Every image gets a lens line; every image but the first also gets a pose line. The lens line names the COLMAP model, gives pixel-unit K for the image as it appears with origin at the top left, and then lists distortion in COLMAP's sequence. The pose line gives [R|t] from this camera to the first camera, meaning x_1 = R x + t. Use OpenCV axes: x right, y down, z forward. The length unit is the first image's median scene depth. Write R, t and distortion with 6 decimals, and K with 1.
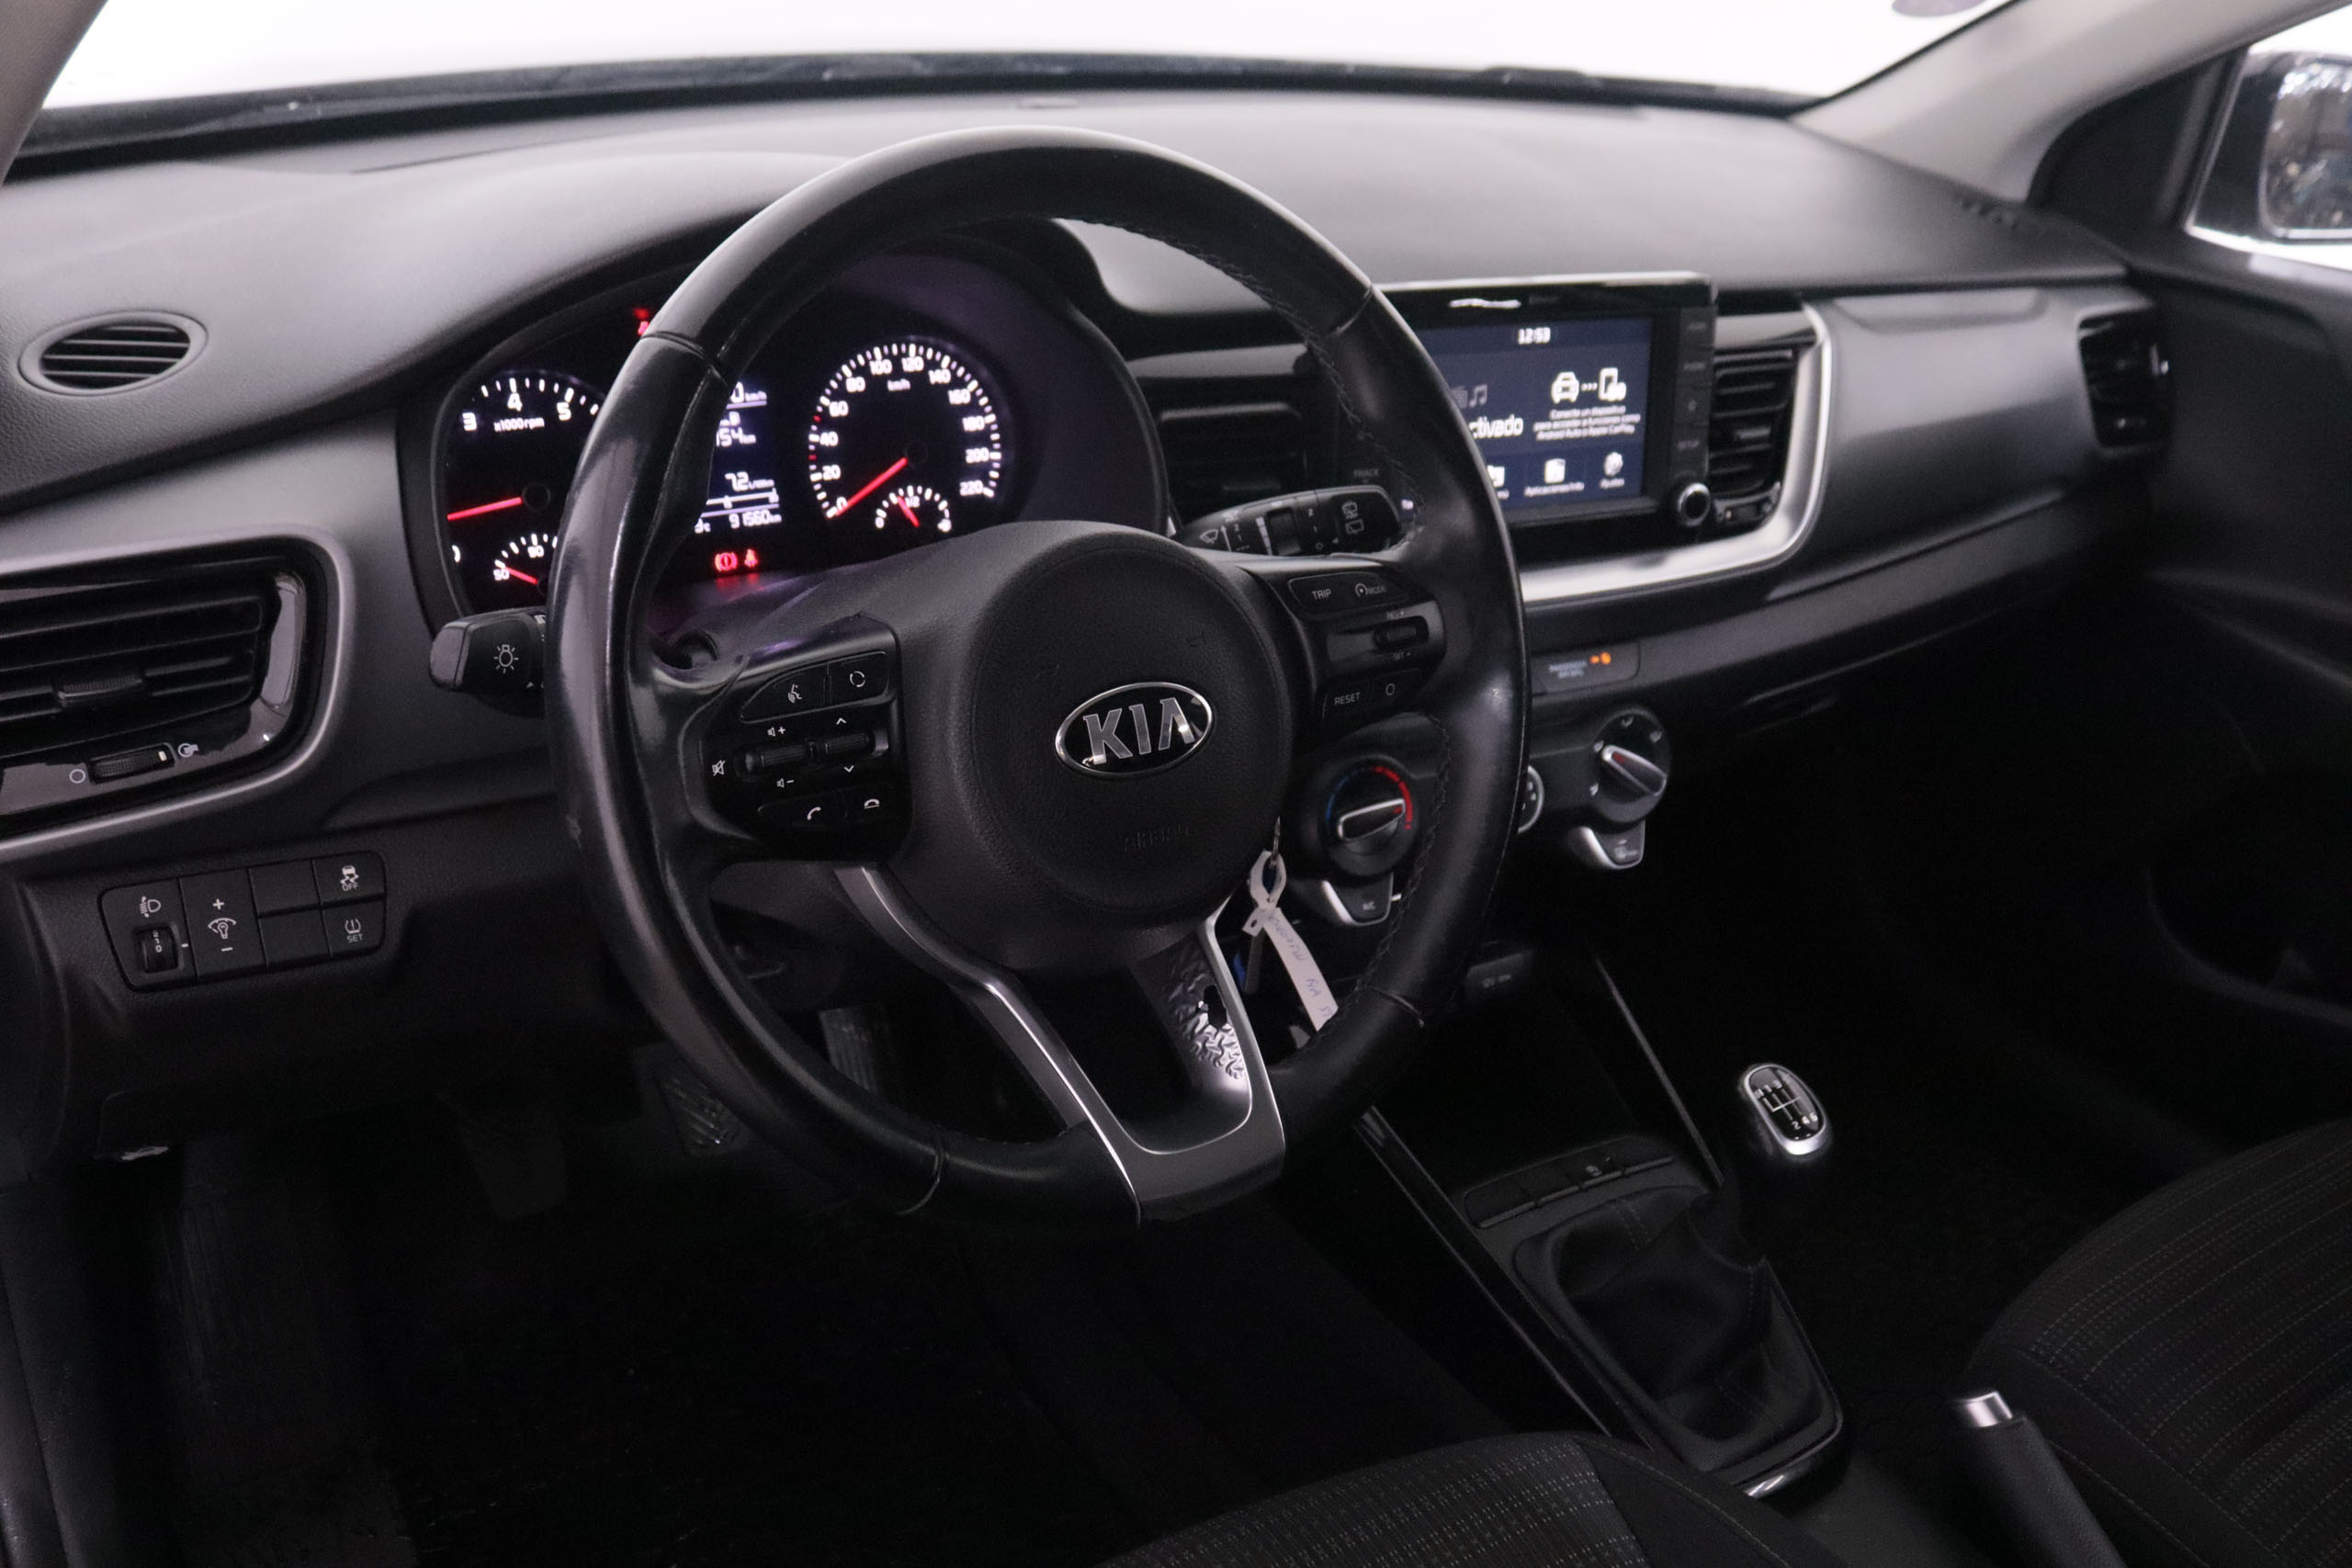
lens RADIAL K [[2137.7, 0, 1167.1], [0, 2137.7, 787.2], [0, 0, 1]] dist [-0.093846, 0.047651]
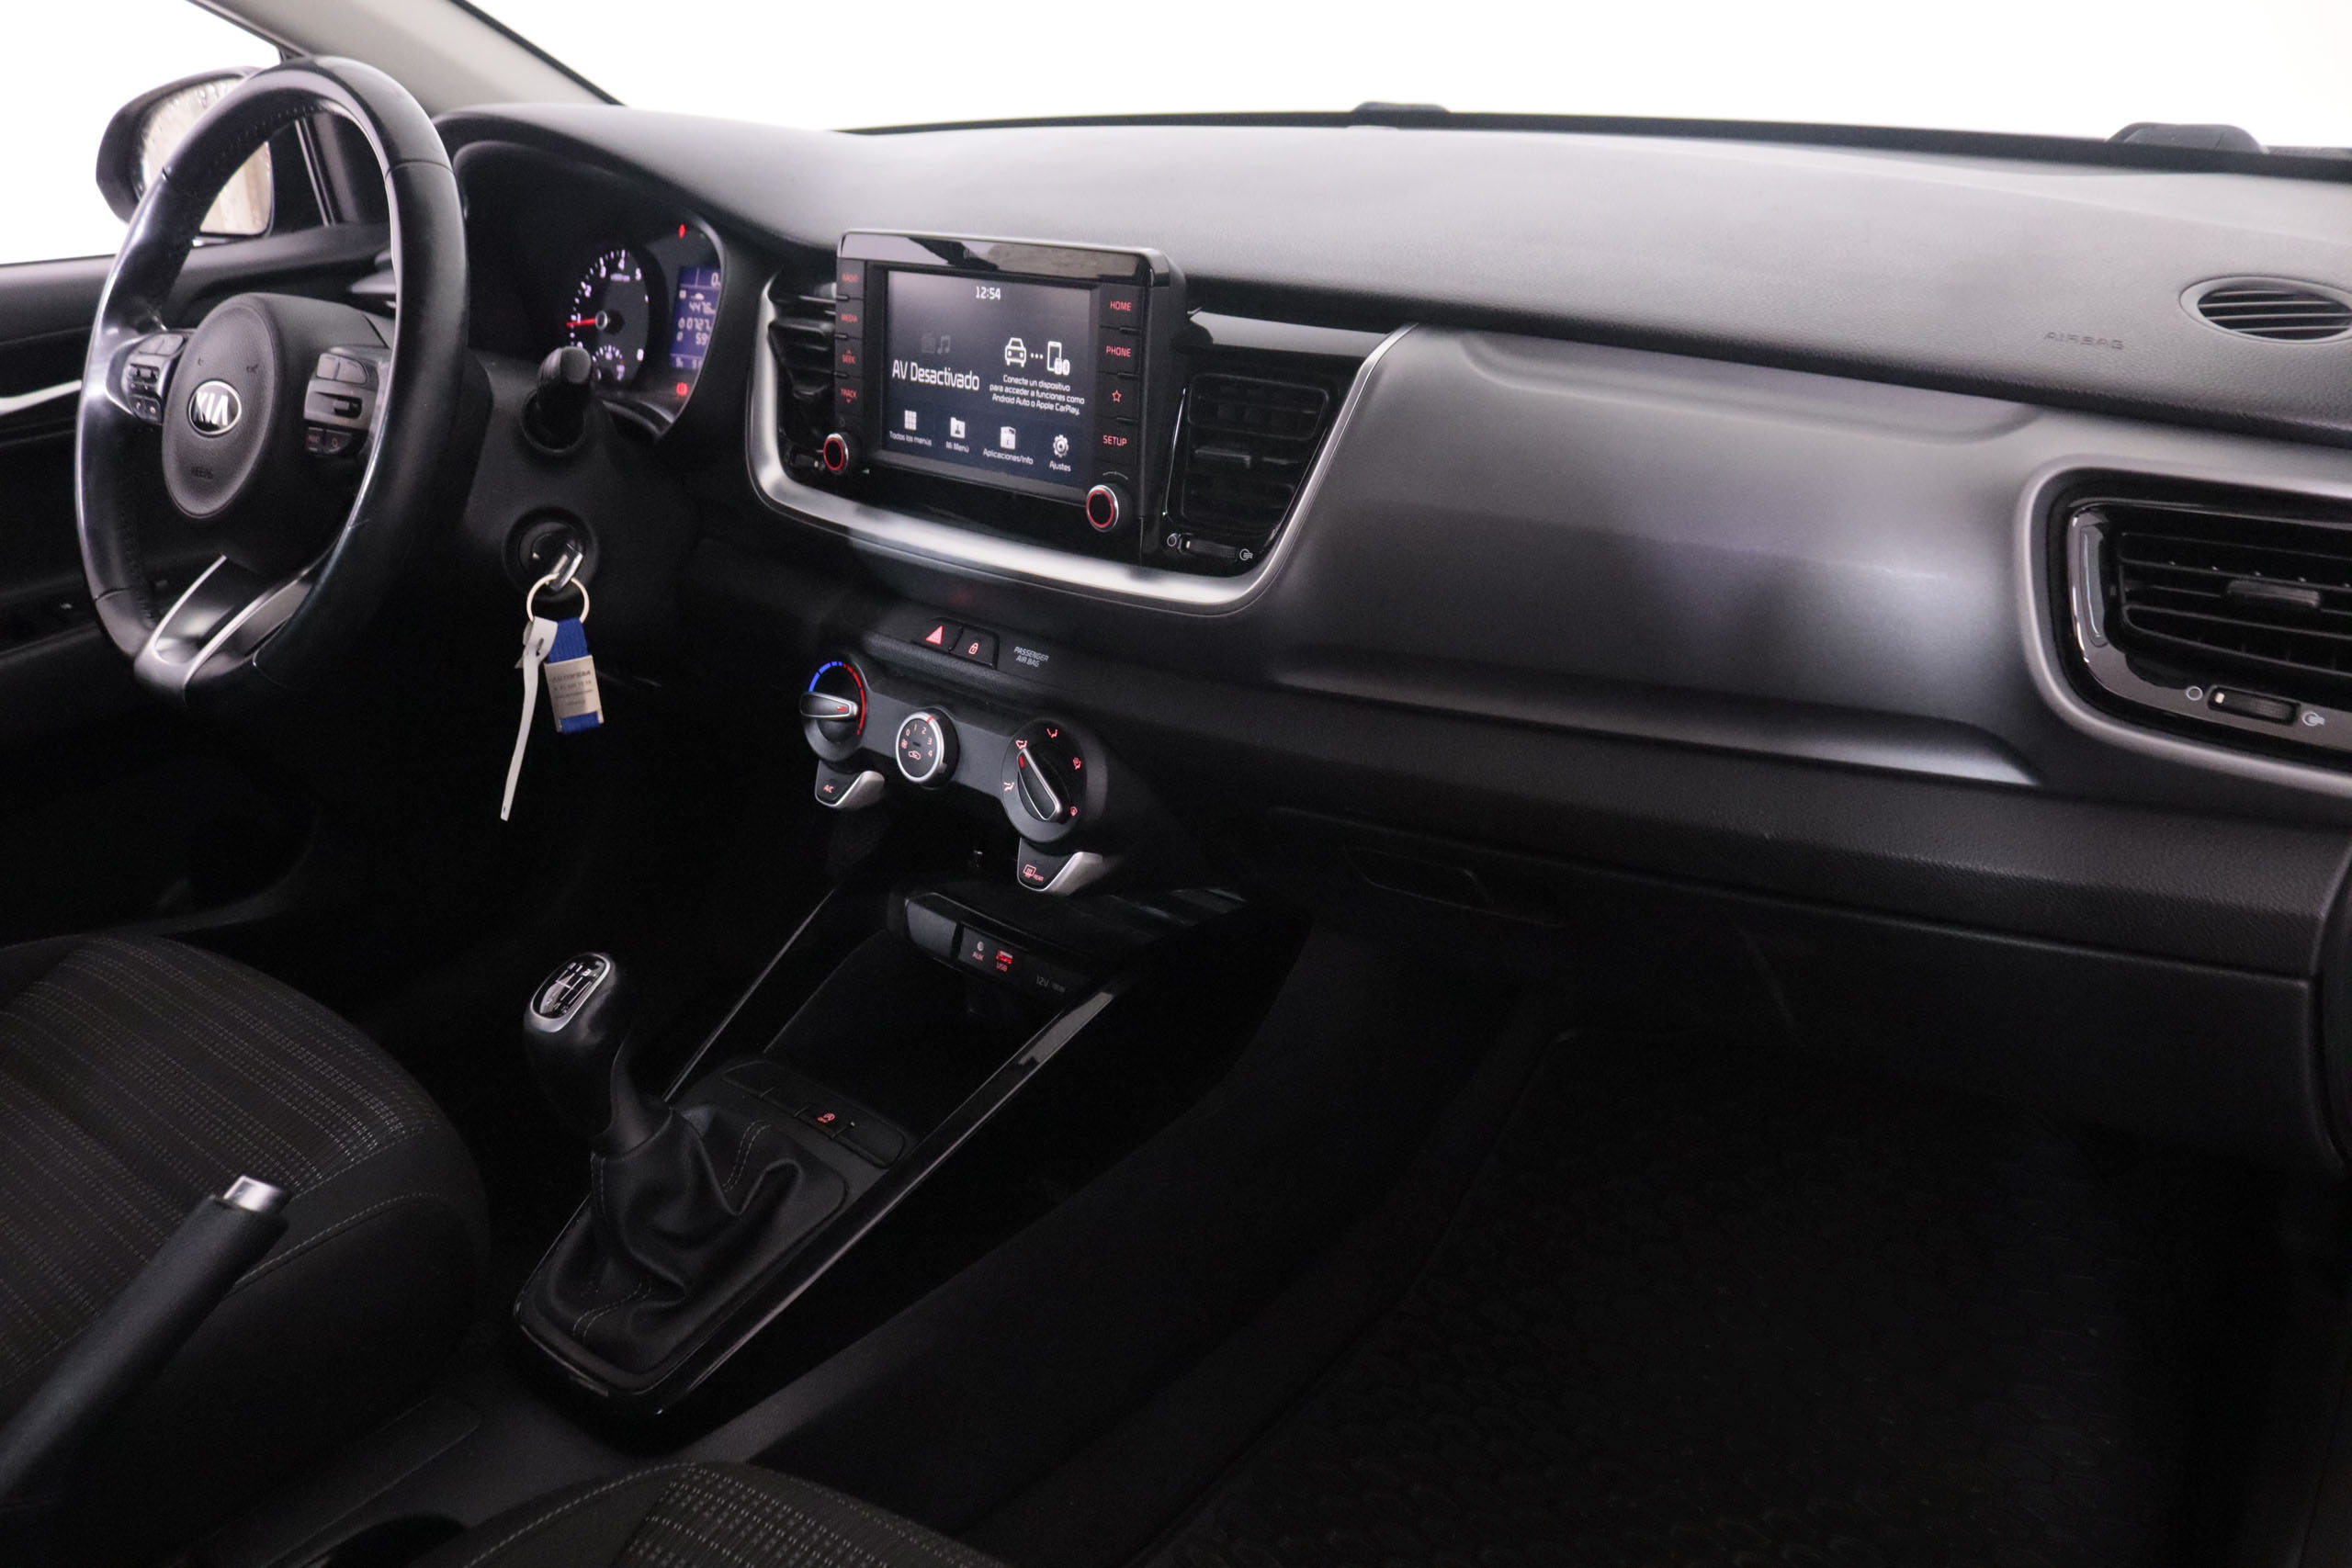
lens RADIAL K [[1991.0, 0, 1177.0], [0, 1991.0, 802.9], [0, 0, 1]] dist [-0.148565, 0.094057]
pose [[0.276511, 0.286968, -0.917165, 1.041626], [-0.360677, 0.915599, 0.177739, -0.177440], [0.890760, 0.281653, 0.356676, 0.762380]]
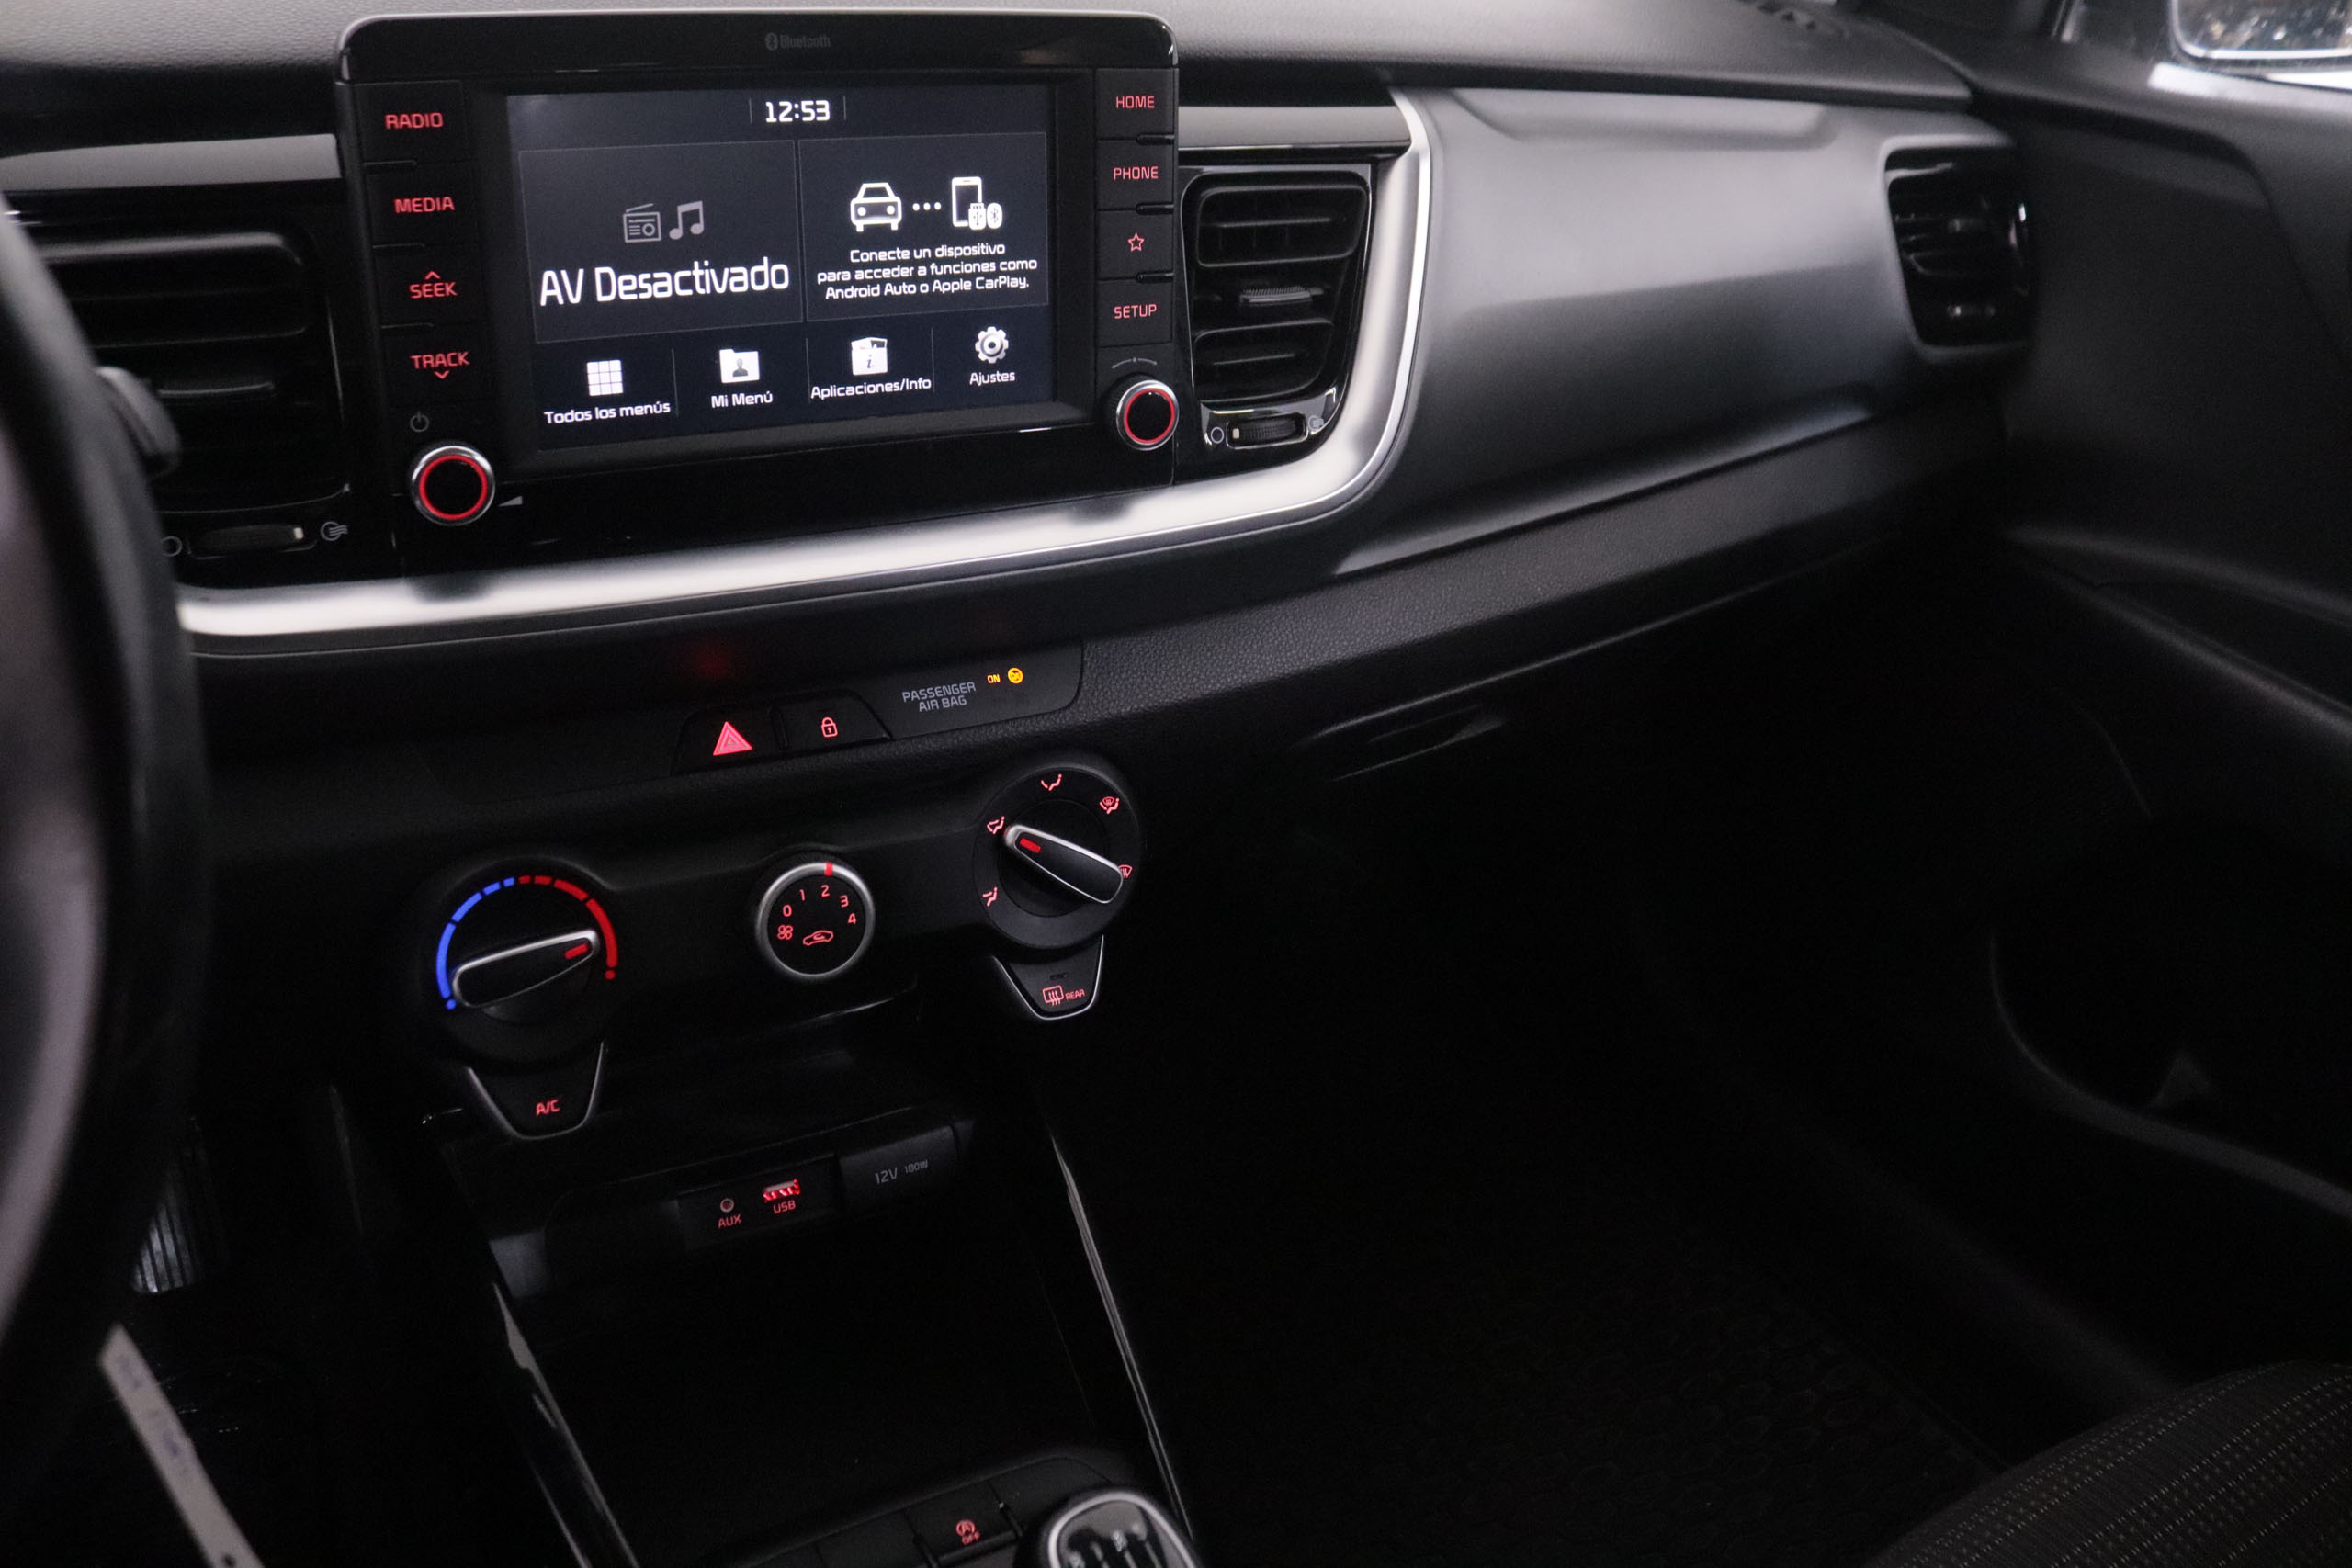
lens RADIAL K [[1991.0, 0, 1115.8], [0, 1991.0, 793.0], [0, 0, 1]] dist [-0.148565, 0.094057]
pose [[0.999535, 0.009783, -0.028887, 0.254588], [-0.008451, 0.998910, 0.045897, -0.054530], [0.029304, -0.045632, 0.998528, 0.451681]]
